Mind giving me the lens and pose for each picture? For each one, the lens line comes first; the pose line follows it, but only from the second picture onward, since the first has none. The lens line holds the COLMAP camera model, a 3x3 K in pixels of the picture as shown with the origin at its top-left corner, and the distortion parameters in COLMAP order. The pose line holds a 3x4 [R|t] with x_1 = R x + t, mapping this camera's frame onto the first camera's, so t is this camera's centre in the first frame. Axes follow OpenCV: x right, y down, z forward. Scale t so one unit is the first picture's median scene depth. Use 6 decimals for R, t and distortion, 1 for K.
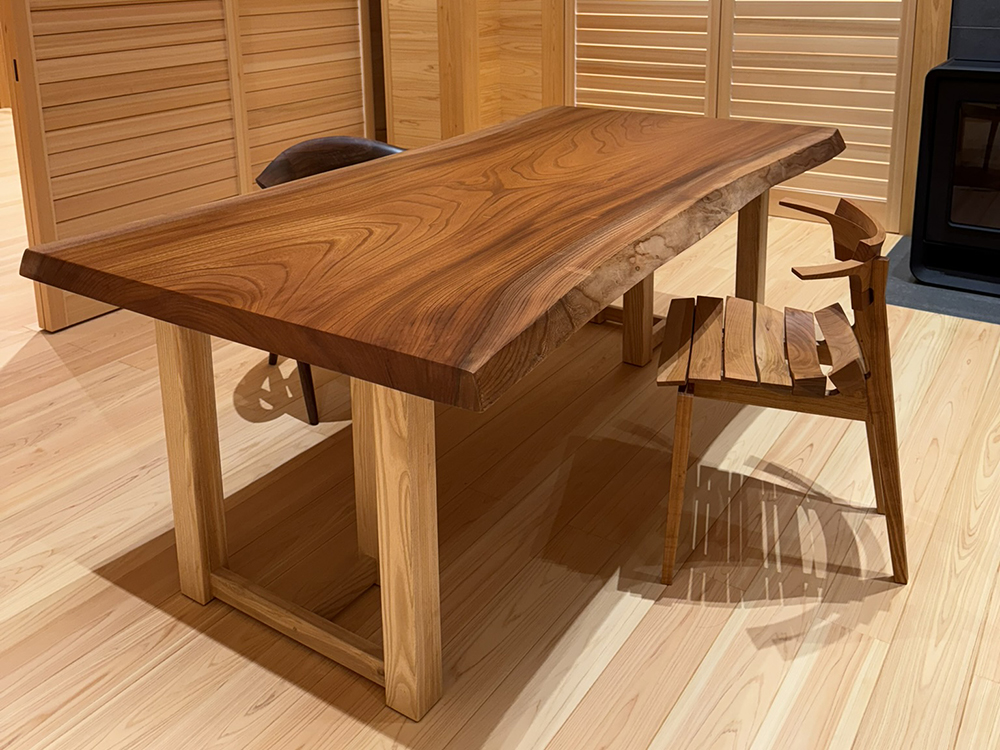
lens RADIAL K [[783.3, 0, 501.6], [0, 783.3, 341.4], [0, 0, 1]] dist [0.015288, 0.001175]
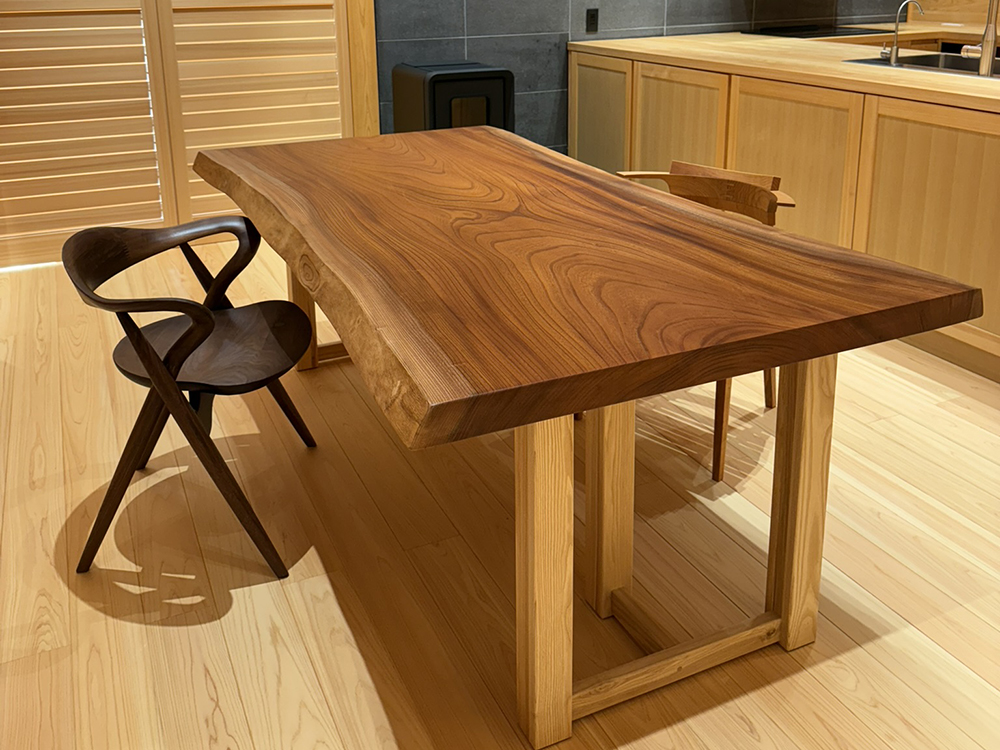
lens RADIAL K [[773.7, 0, 500.0], [0, 773.7, 375.0], [0, 0, 1]] dist [0.028222, 0.000690]
pose [[0.587222, -0.370835, 0.719480, -0.788500], [0.361663, 0.915421, 0.176647, -0.183709], [-0.724134, 0.156478, 0.671673, 0.370741]]
